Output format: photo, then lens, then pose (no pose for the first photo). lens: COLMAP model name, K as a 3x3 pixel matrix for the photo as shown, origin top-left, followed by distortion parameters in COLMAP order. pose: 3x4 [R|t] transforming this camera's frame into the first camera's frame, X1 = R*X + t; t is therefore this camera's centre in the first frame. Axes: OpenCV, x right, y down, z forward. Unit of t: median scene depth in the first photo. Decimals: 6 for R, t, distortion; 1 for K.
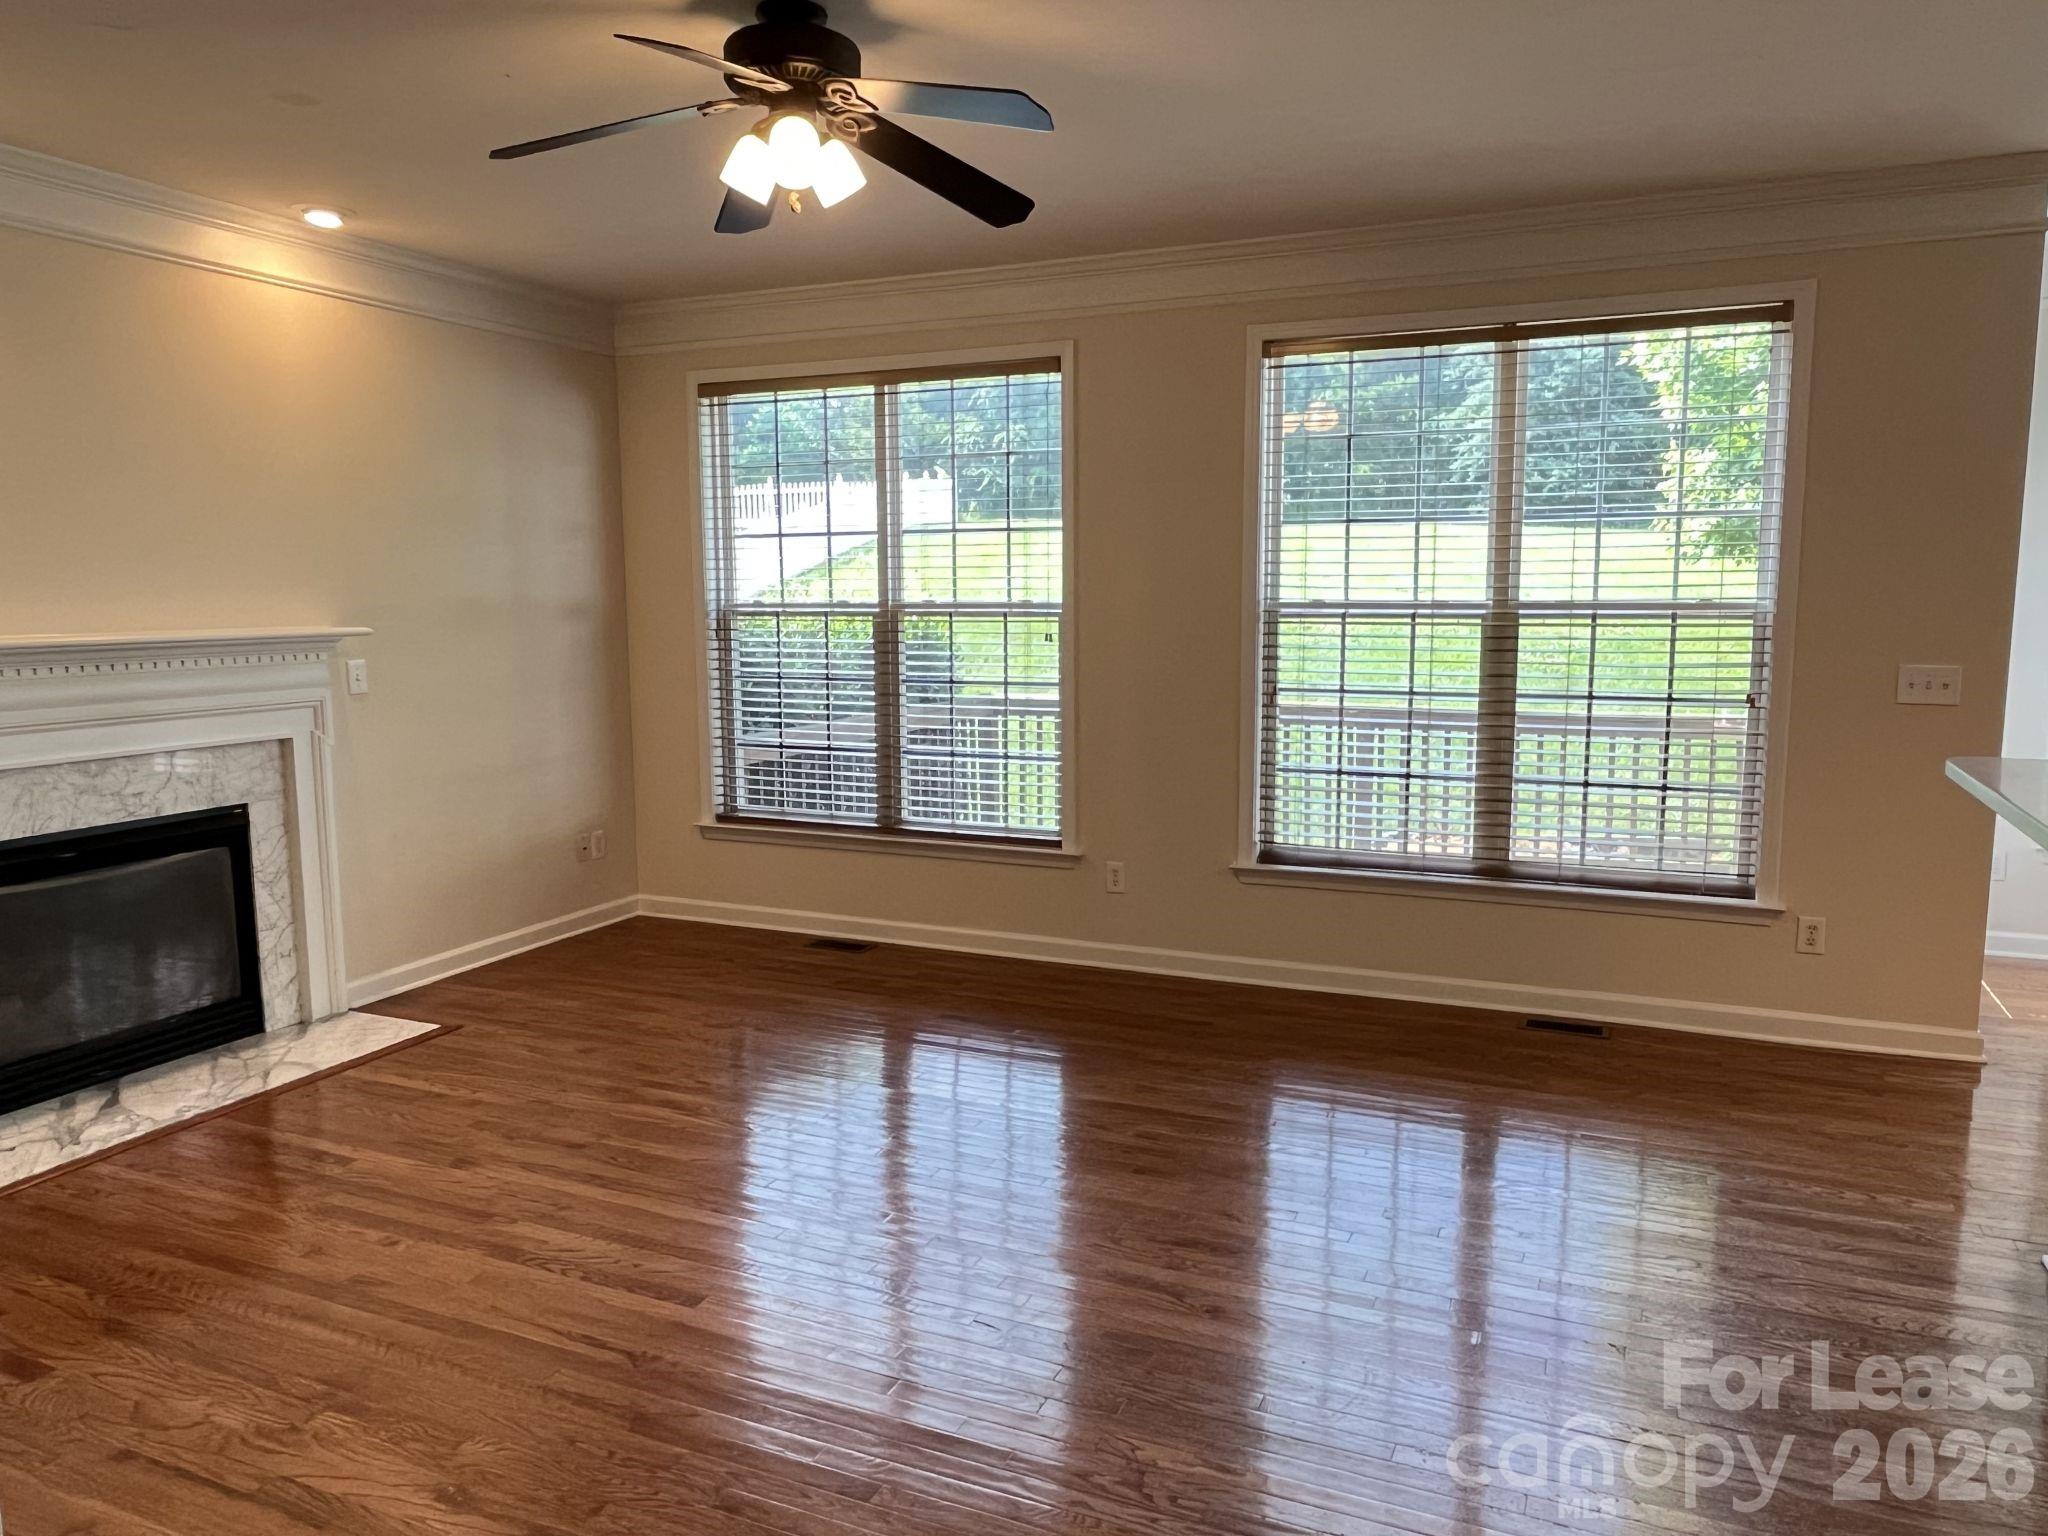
lens RADIAL K [[1408.5, 0, 1043.1], [0, 1408.5, 756.4], [0, 0, 1]] dist [0.002531, -0.009605]
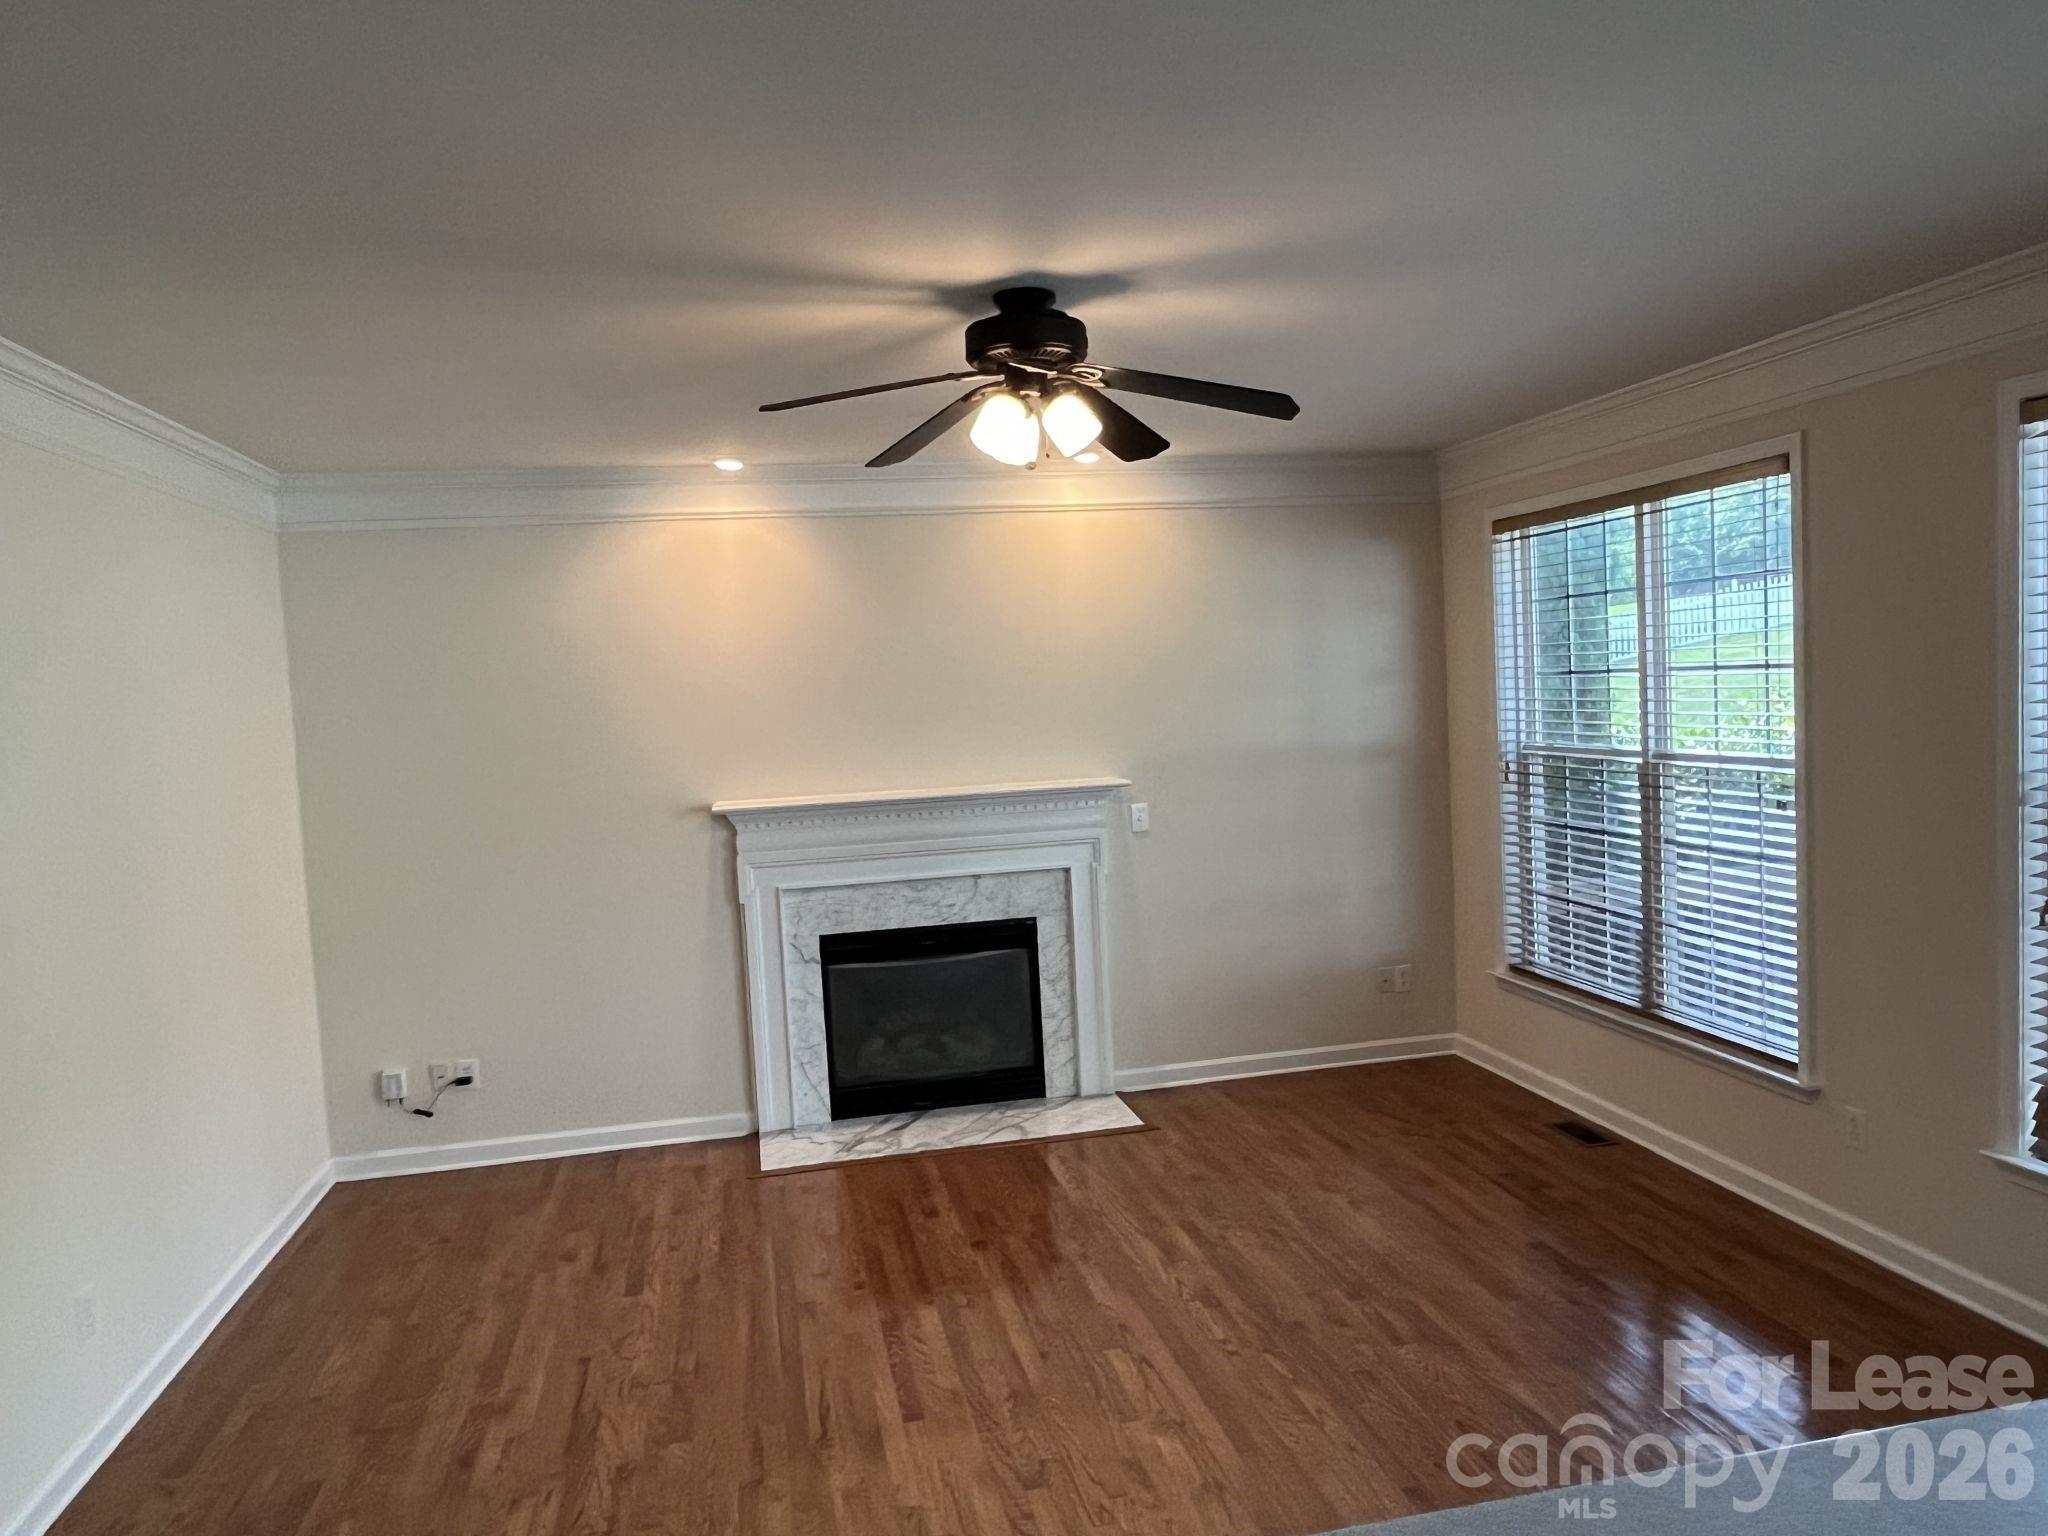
lens RADIAL K [[1408.5, 0, 1029.1], [0, 1408.5, 777.3], [0, 0, 1]] dist [0.002531, -0.009605]
pose [[0.588002, 0.030473, -0.808285, 0.438759], [-0.050951, 0.998701, 0.000587, -0.088951], [0.807253, 0.040838, 0.588791, 0.218581]]
